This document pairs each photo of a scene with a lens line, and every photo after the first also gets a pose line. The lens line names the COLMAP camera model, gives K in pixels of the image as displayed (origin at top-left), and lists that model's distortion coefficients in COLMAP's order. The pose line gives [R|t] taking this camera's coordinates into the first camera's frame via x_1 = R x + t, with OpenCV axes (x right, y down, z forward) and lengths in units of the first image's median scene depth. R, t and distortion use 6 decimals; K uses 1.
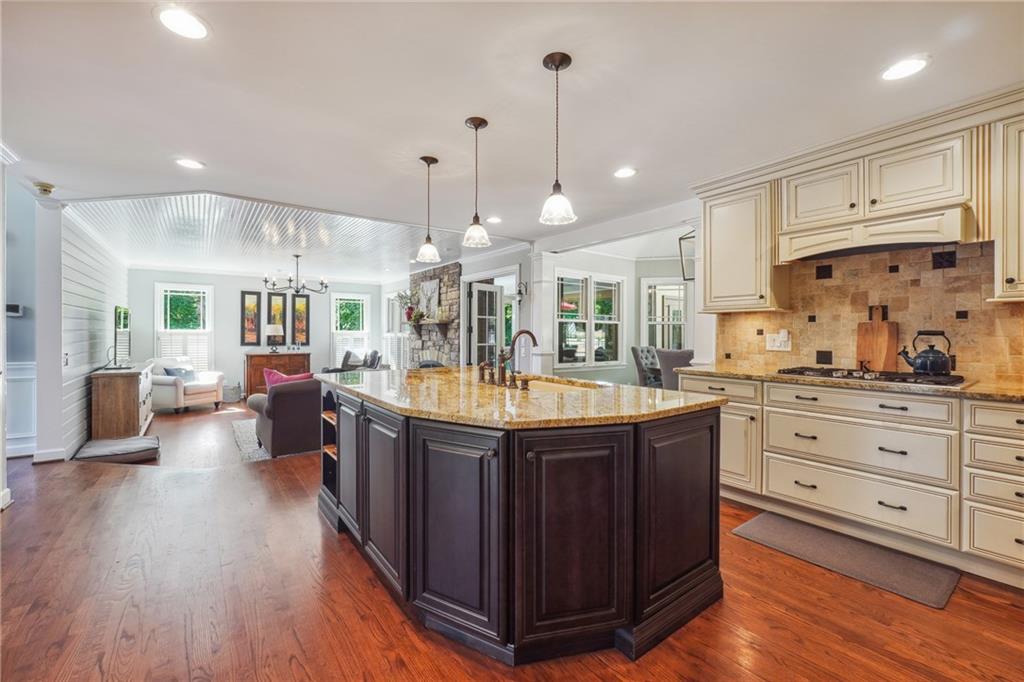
lens RADIAL K [[425.4, 0, 506.3], [0, 425.4, 338.3], [0, 0, 1]] dist [-0.012287, 0.000729]
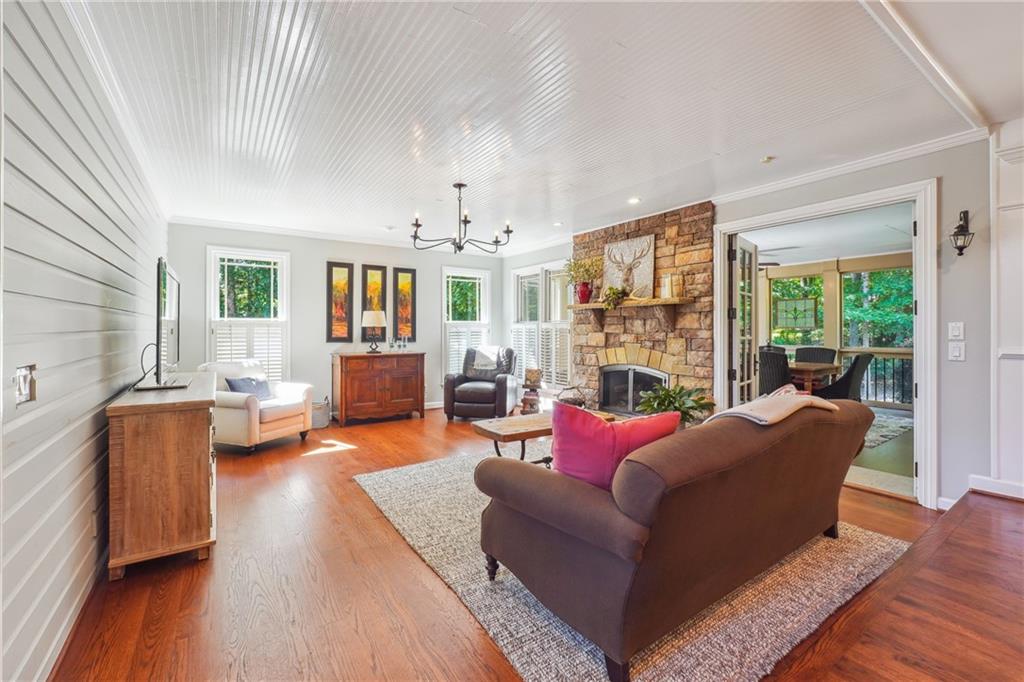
lens RADIAL K [[432.1, 0, 508.4], [0, 432.1, 328.8], [0, 0, 1]] dist [-0.012826, 0.000251]
pose [[0.999413, -0.004117, -0.034001, -0.375111], [0.003663, 0.999903, -0.013408, 0.007765], [0.034053, 0.013276, 0.999332, 0.384621]]
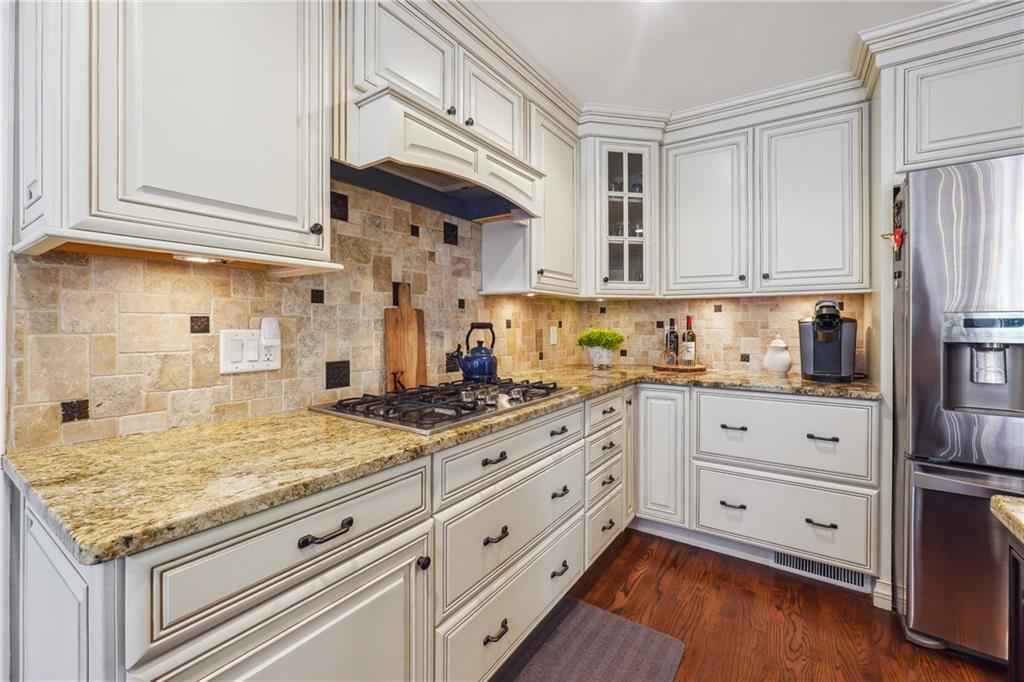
lens RADIAL K [[432.1, 0, 508.4], [0, 432.1, 328.8], [0, 0, 1]] dist [-0.012826, 0.000251]
pose [[-0.330153, -0.012494, 0.943845, 0.081302], [0.010573, 0.999801, 0.016933, -0.006676], [-0.943868, 0.015570, -0.329955, 0.407925]]
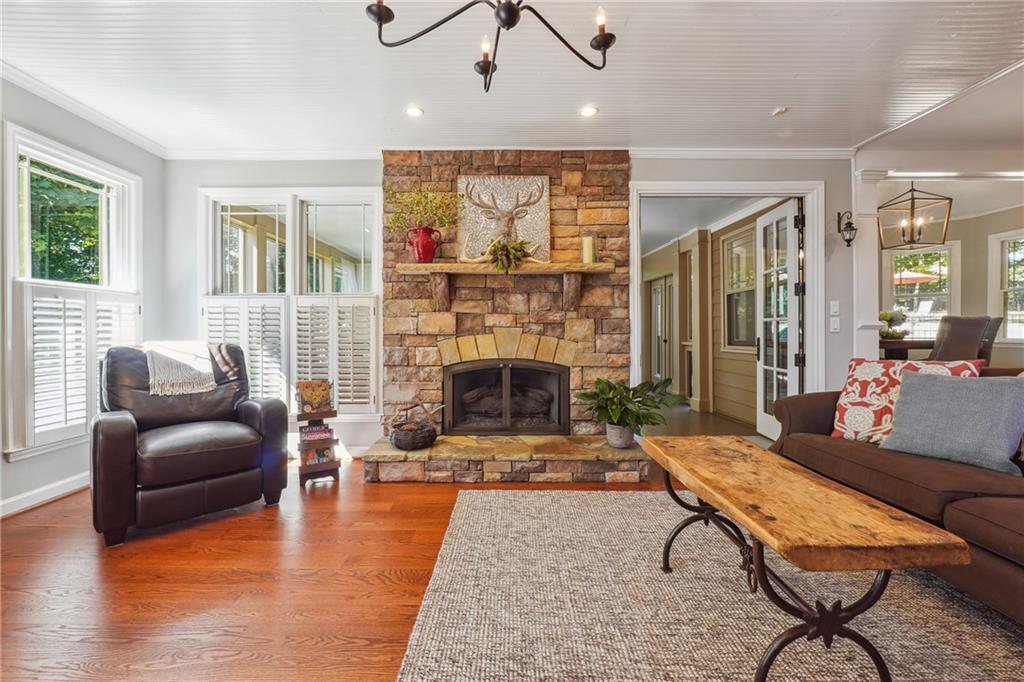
lens RADIAL K [[432.1, 0, 508.4], [0, 432.1, 328.8], [0, 0, 1]] dist [-0.012826, 0.000251]
pose [[0.588919, -0.004195, 0.808181, -0.593907], [0.014536, 0.999880, -0.005403, 0.027142], [-0.808061, 0.014930, 0.588910, 0.816180]]
